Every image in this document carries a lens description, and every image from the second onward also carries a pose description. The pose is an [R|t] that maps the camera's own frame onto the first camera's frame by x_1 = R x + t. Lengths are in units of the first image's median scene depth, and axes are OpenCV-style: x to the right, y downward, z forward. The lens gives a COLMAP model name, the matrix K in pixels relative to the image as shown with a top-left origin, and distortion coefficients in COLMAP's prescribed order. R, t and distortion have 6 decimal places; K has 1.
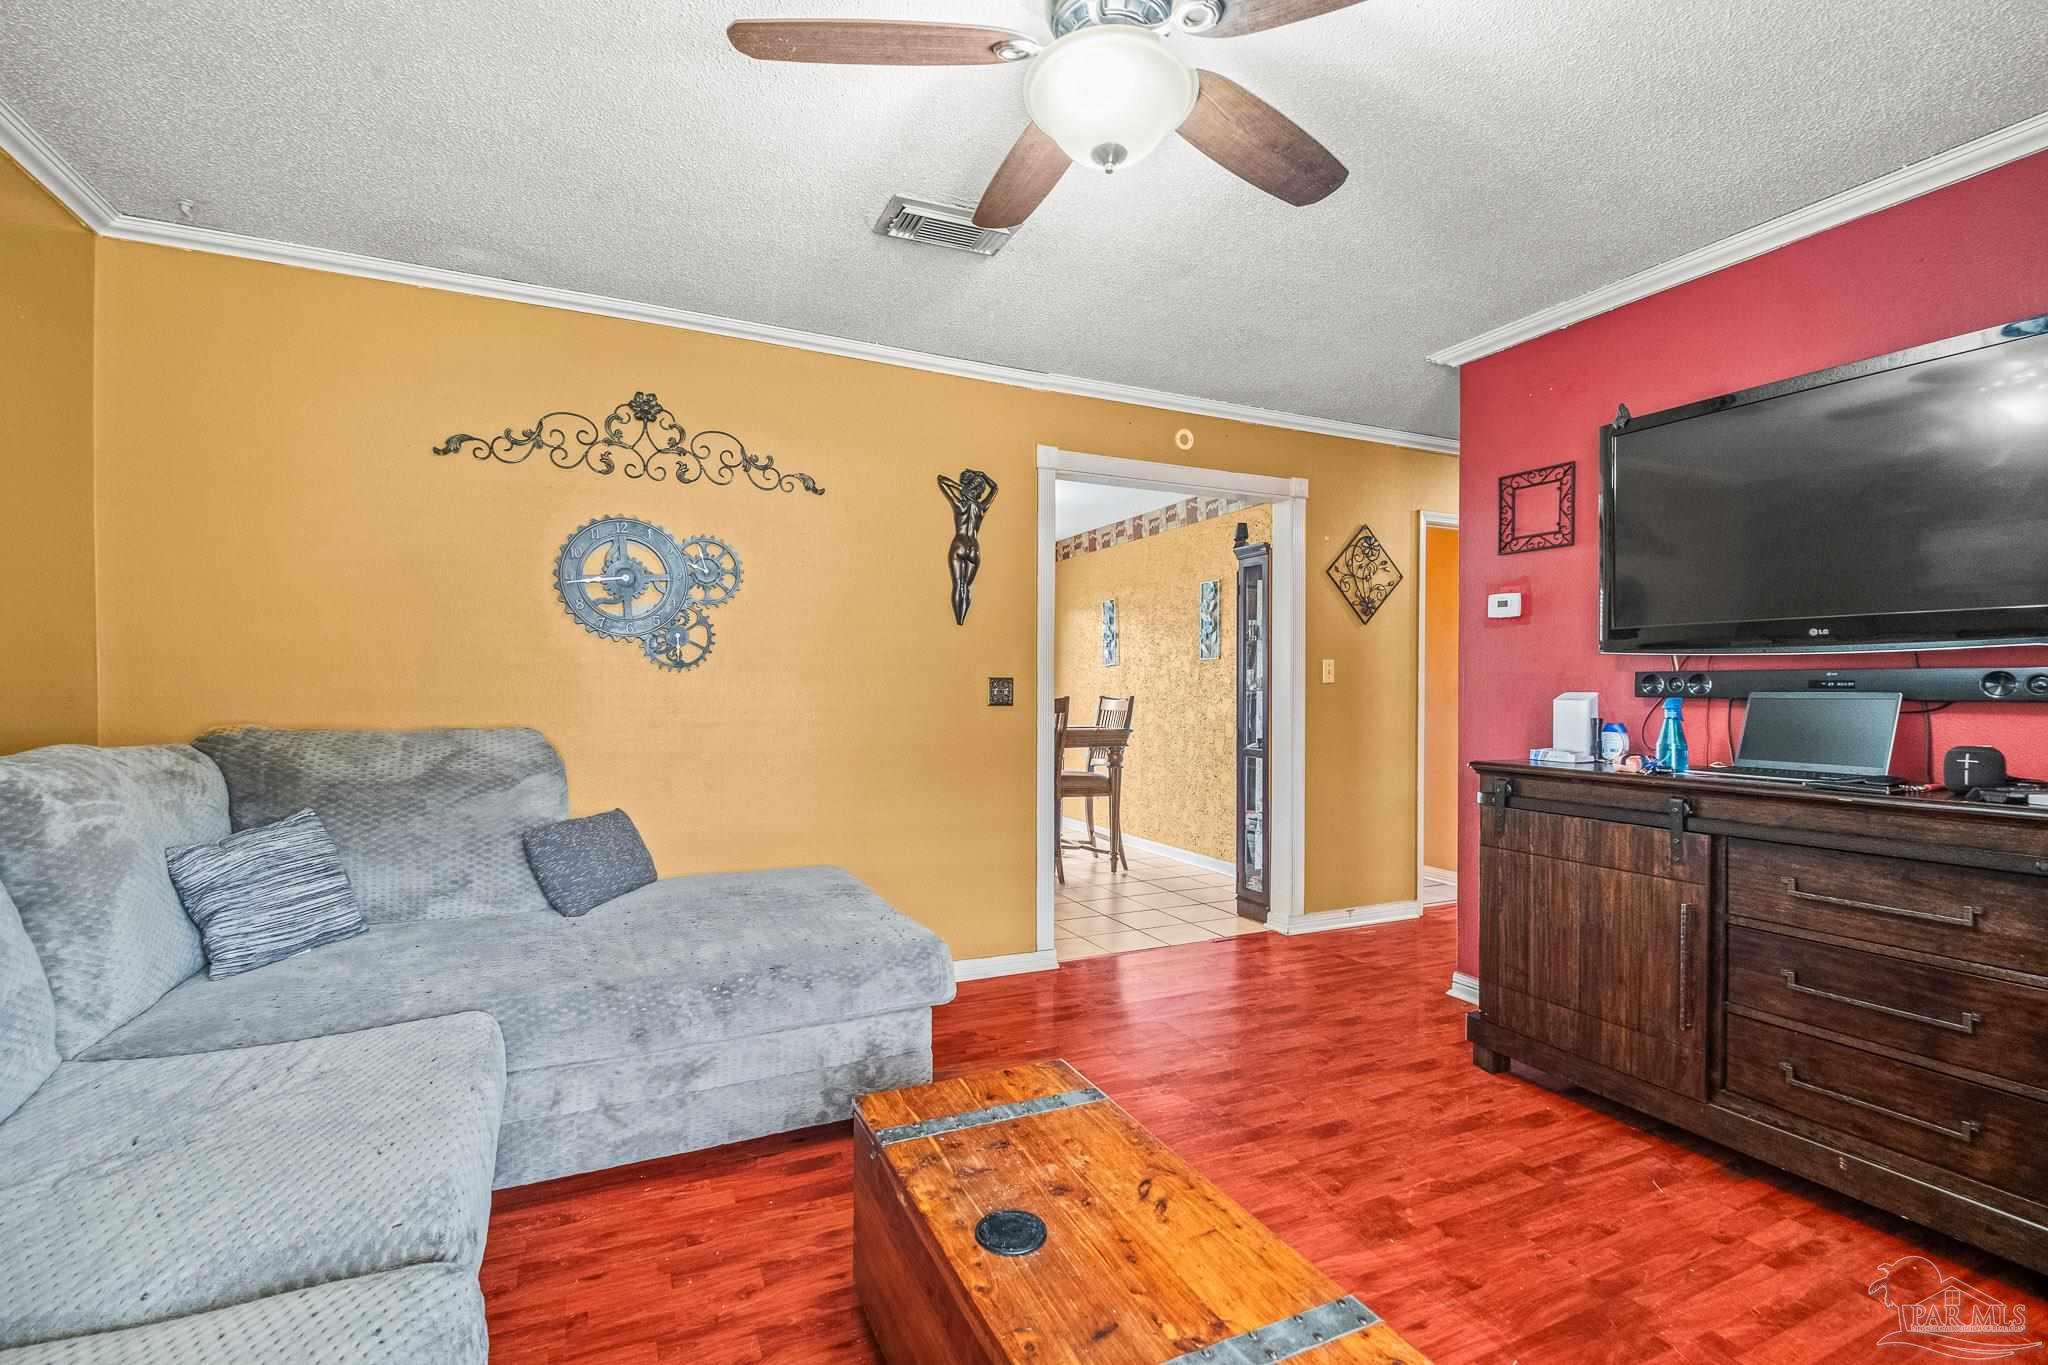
lens RADIAL K [[906.3, 0, 1021.3], [0, 906.3, 687.8], [0, 0, 1]] dist [-0.001164, -0.000260]
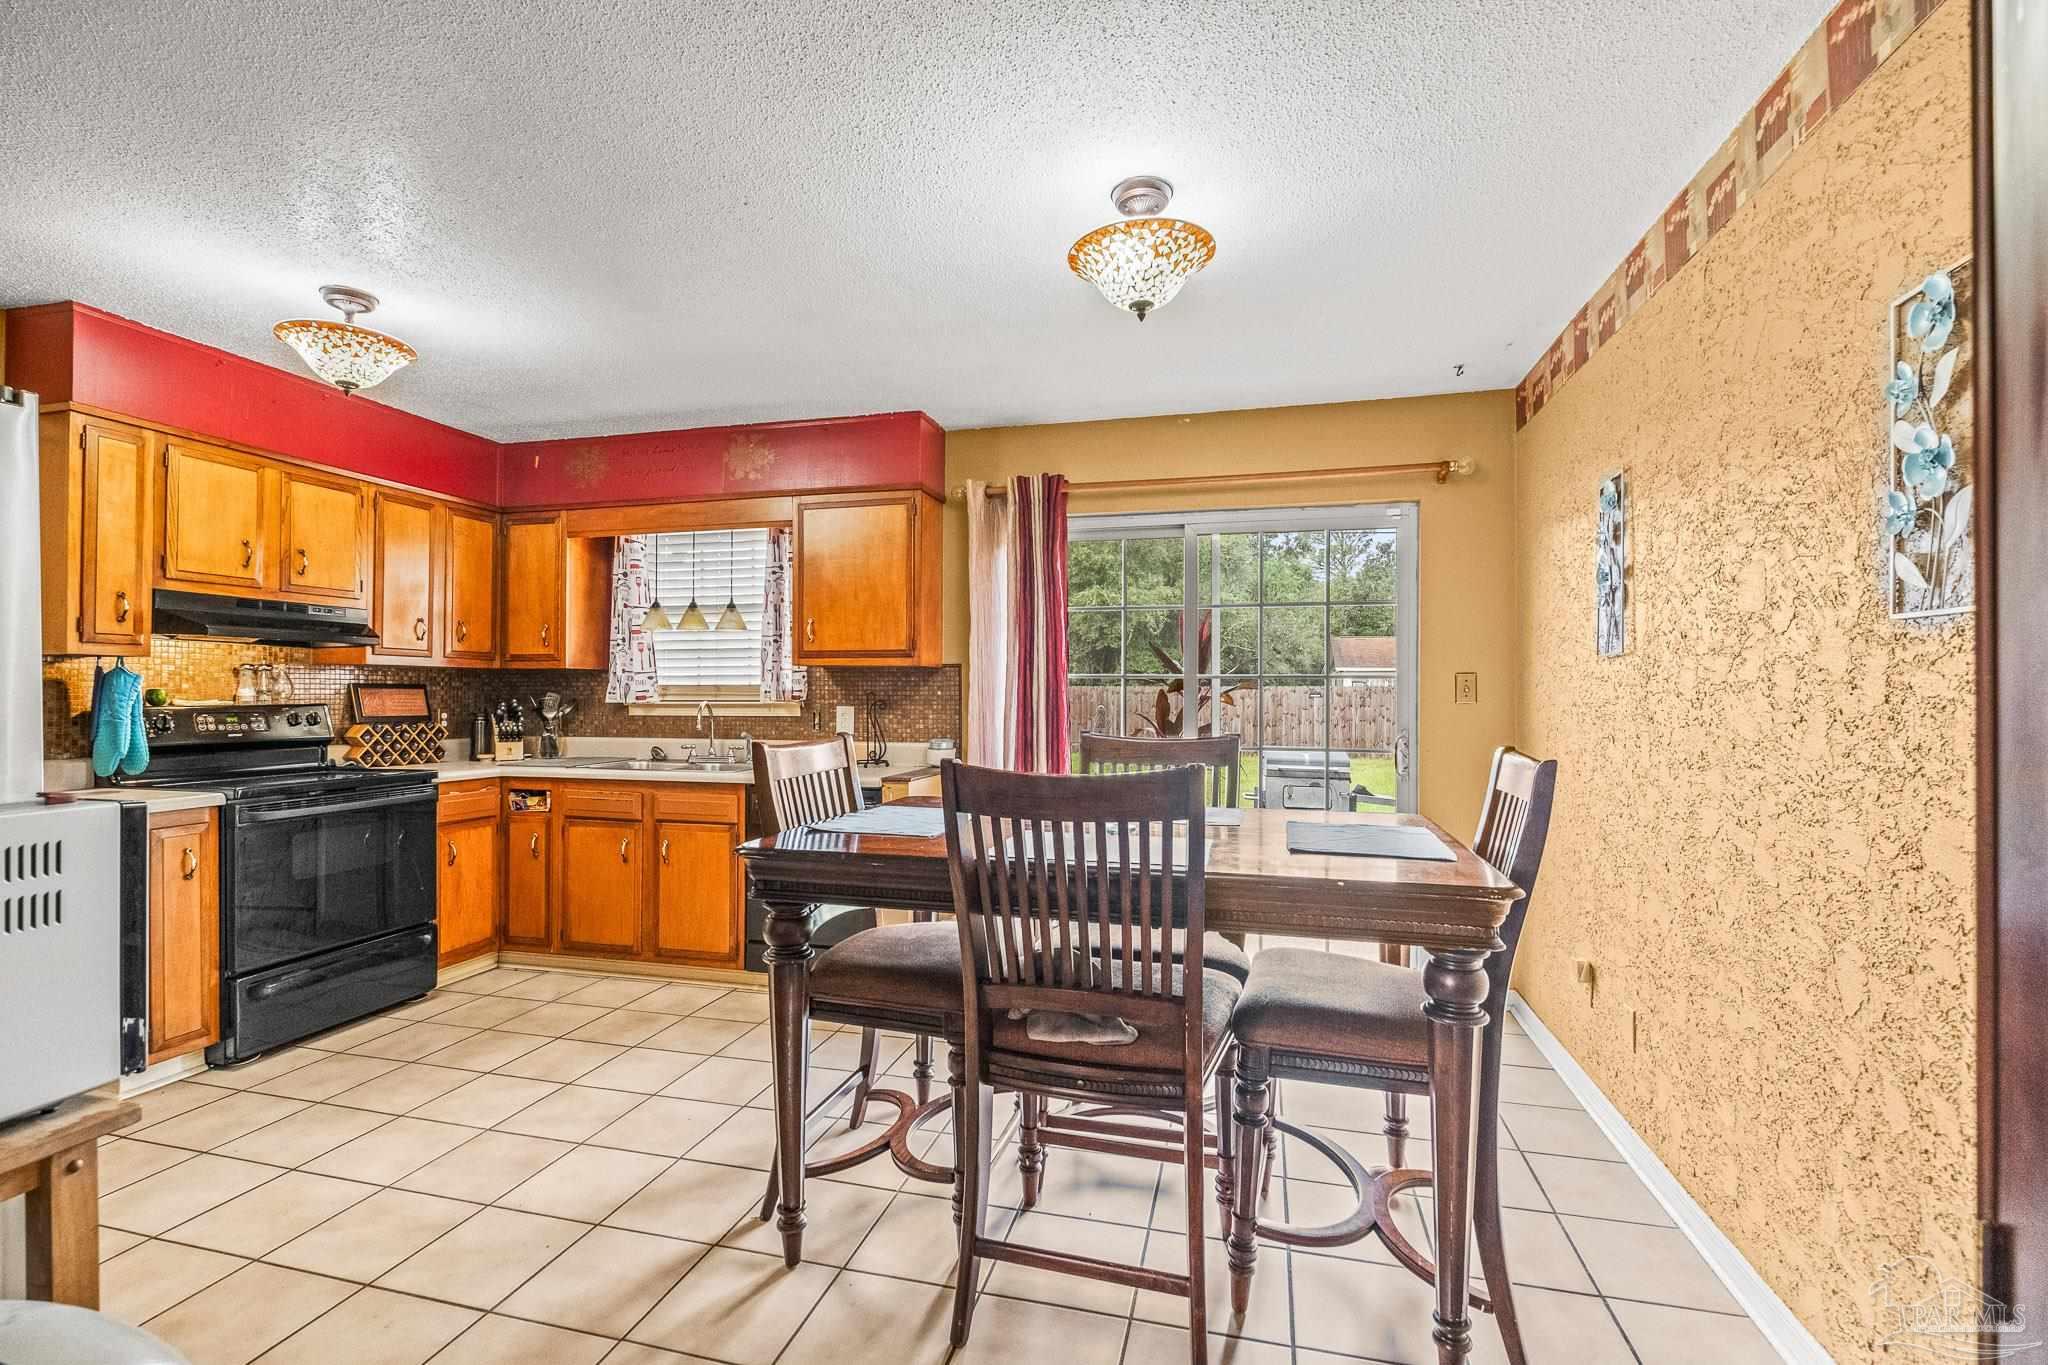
lens RADIAL K [[906.3, 0, 1027.0], [0, 906.3, 687.0], [0, 0, 1]] dist [-0.001164, -0.000260]
pose [[0.772957, -0.006482, -0.634425, 0.161425], [0.004179, 0.999978, -0.005124, -0.012116], [0.634445, 0.001309, 0.772967, 0.624773]]
